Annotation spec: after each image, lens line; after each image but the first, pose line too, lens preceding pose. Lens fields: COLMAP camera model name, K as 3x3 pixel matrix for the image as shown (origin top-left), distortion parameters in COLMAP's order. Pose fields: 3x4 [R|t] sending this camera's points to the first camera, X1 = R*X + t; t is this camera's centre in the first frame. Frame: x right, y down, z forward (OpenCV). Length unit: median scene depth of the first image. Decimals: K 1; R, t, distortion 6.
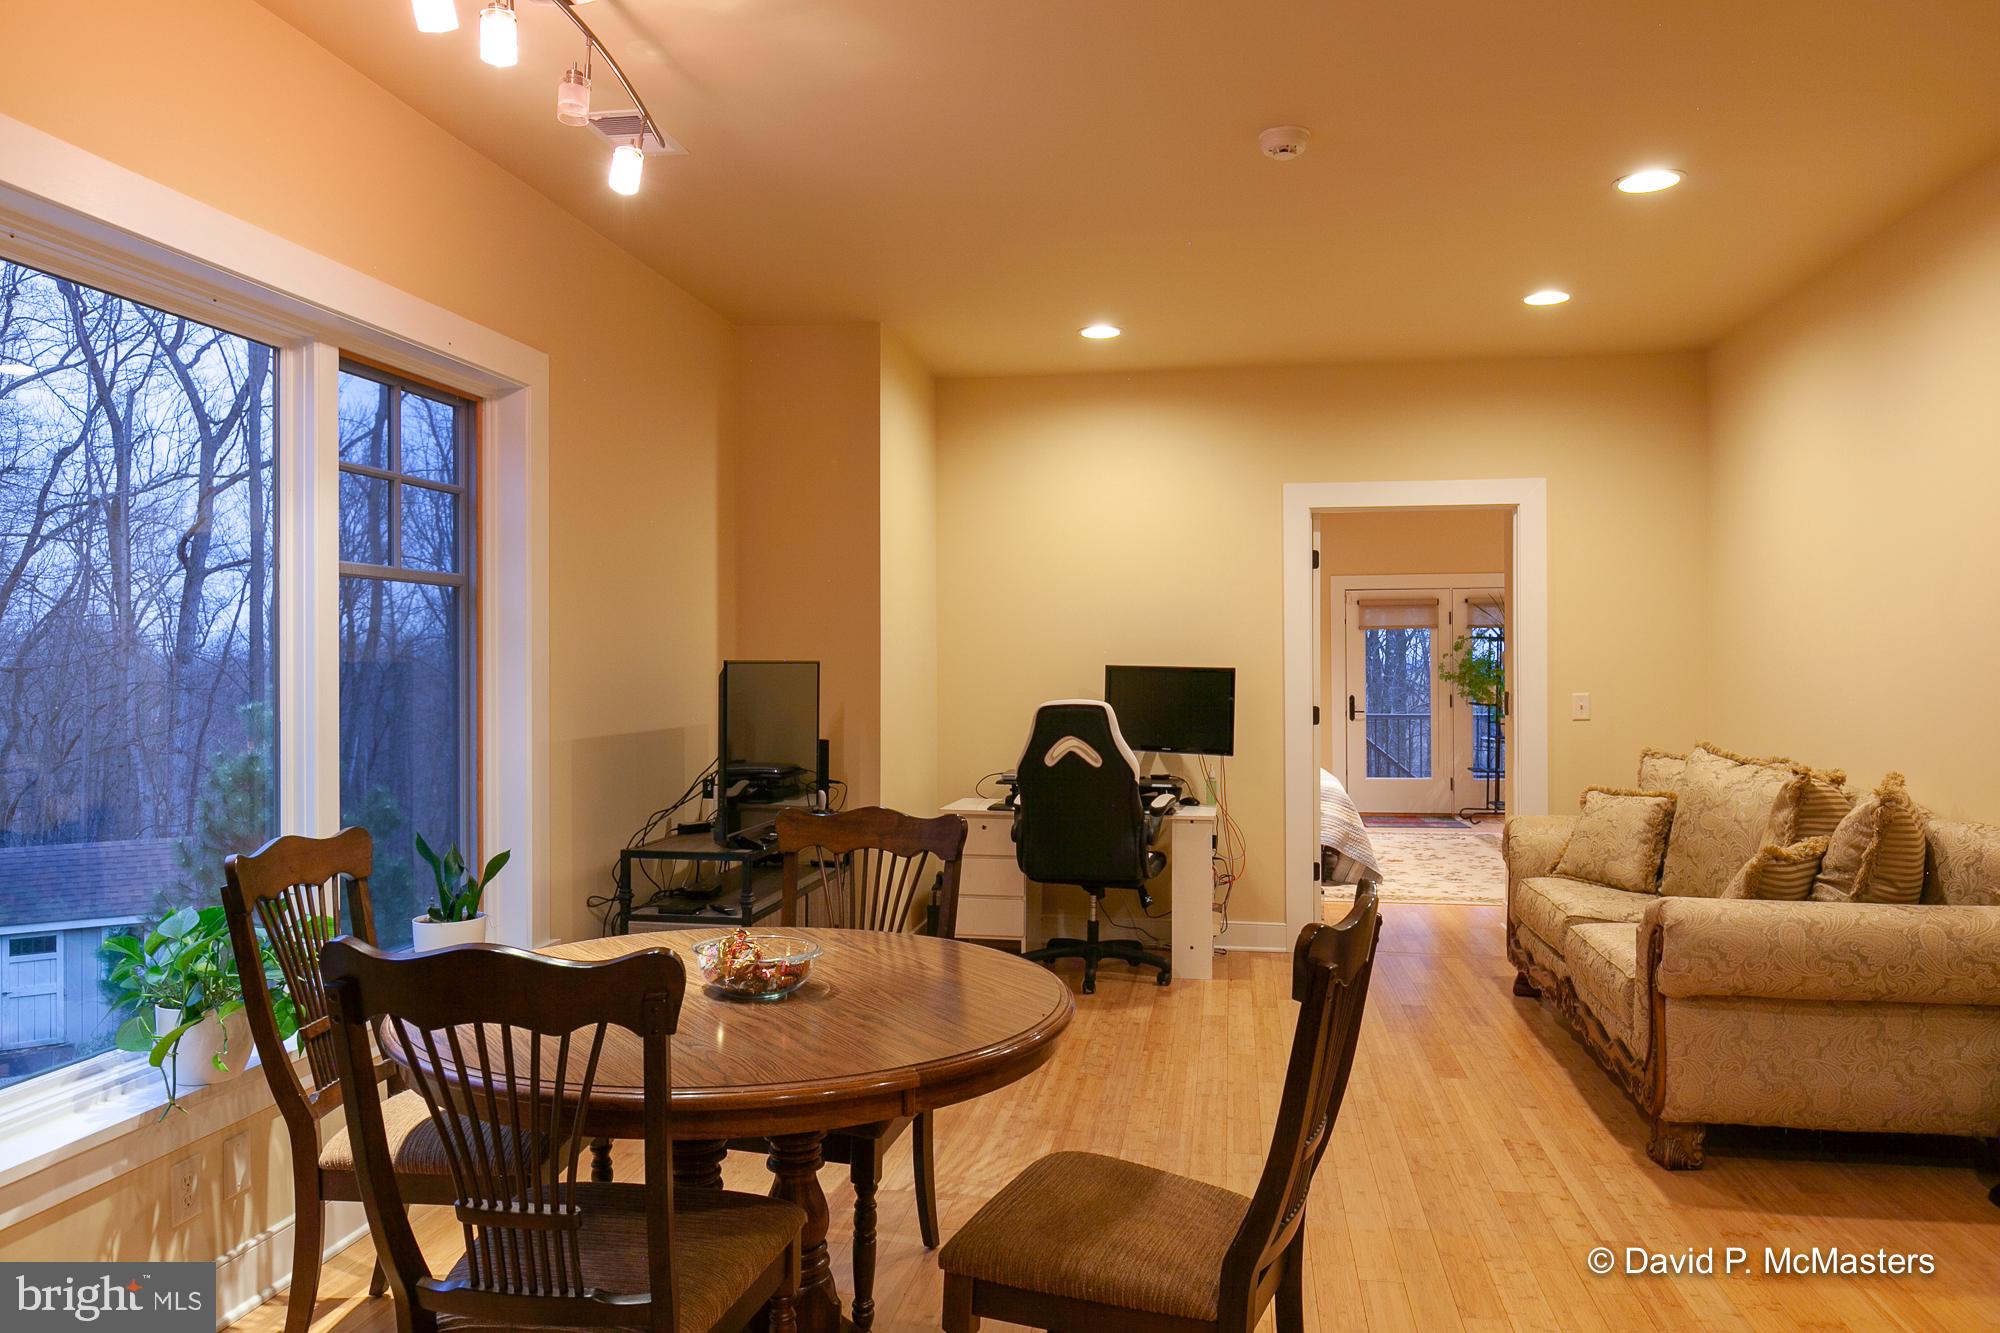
lens RADIAL K [[1432.9, 0, 999.1], [0, 1432.9, 666.2], [0, 0, 1]] dist [-0.001026, -0.000160]
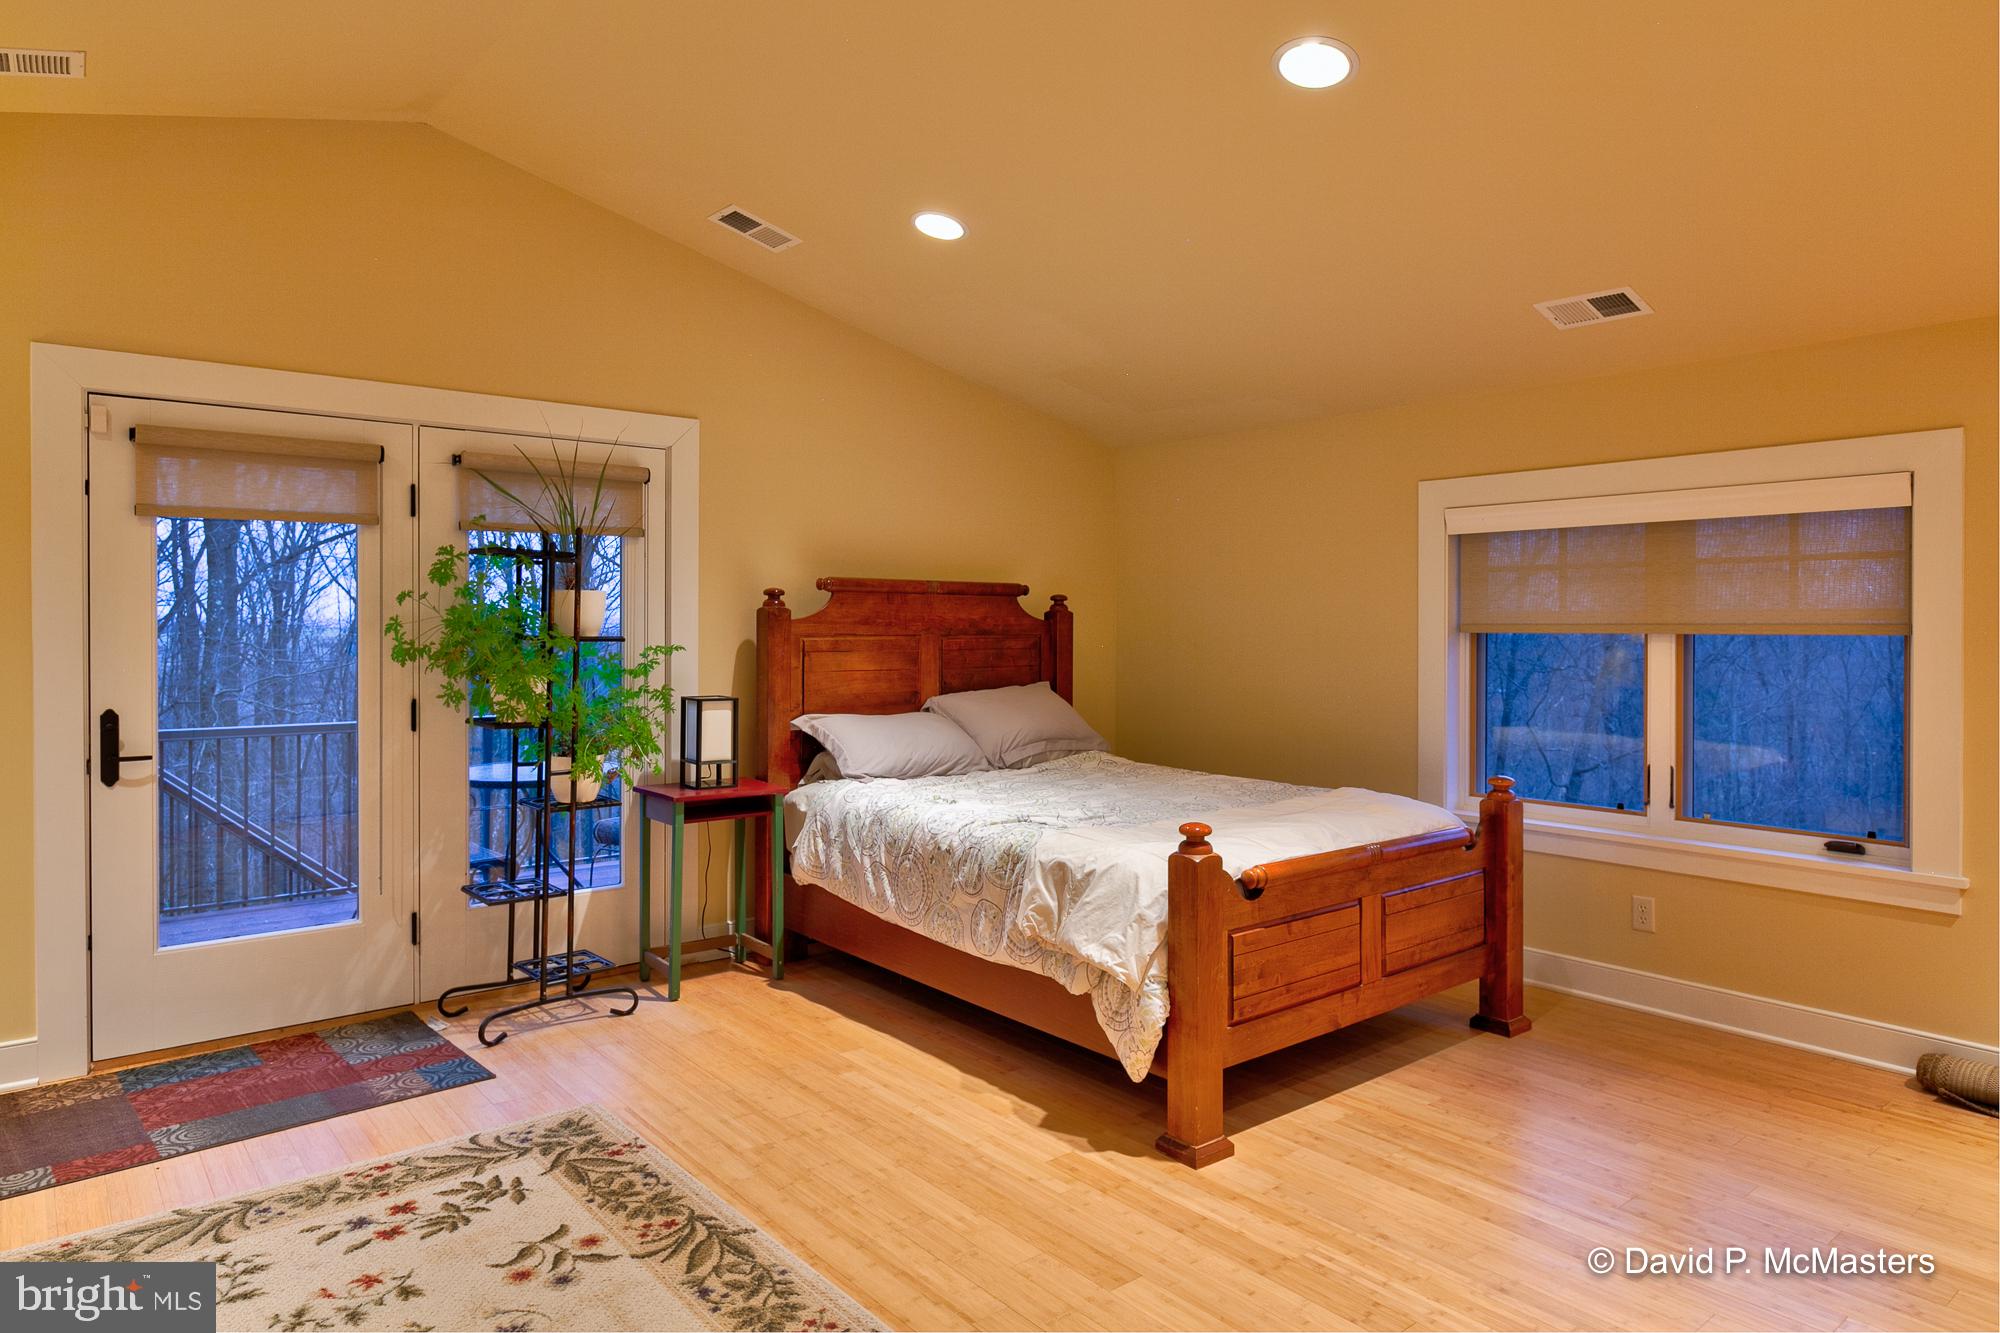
lens RADIAL K [[1235.1, 0, 1000.8], [0, 1235.1, 627.8], [0, 0, 1]] dist [-0.006971, -0.001482]
pose [[0.664924, 0.005819, 0.746888, 0.171756], [-0.007259, 0.999973, -0.001329, 0.000032], [-0.746876, -0.004538, 0.664948, 0.660296]]
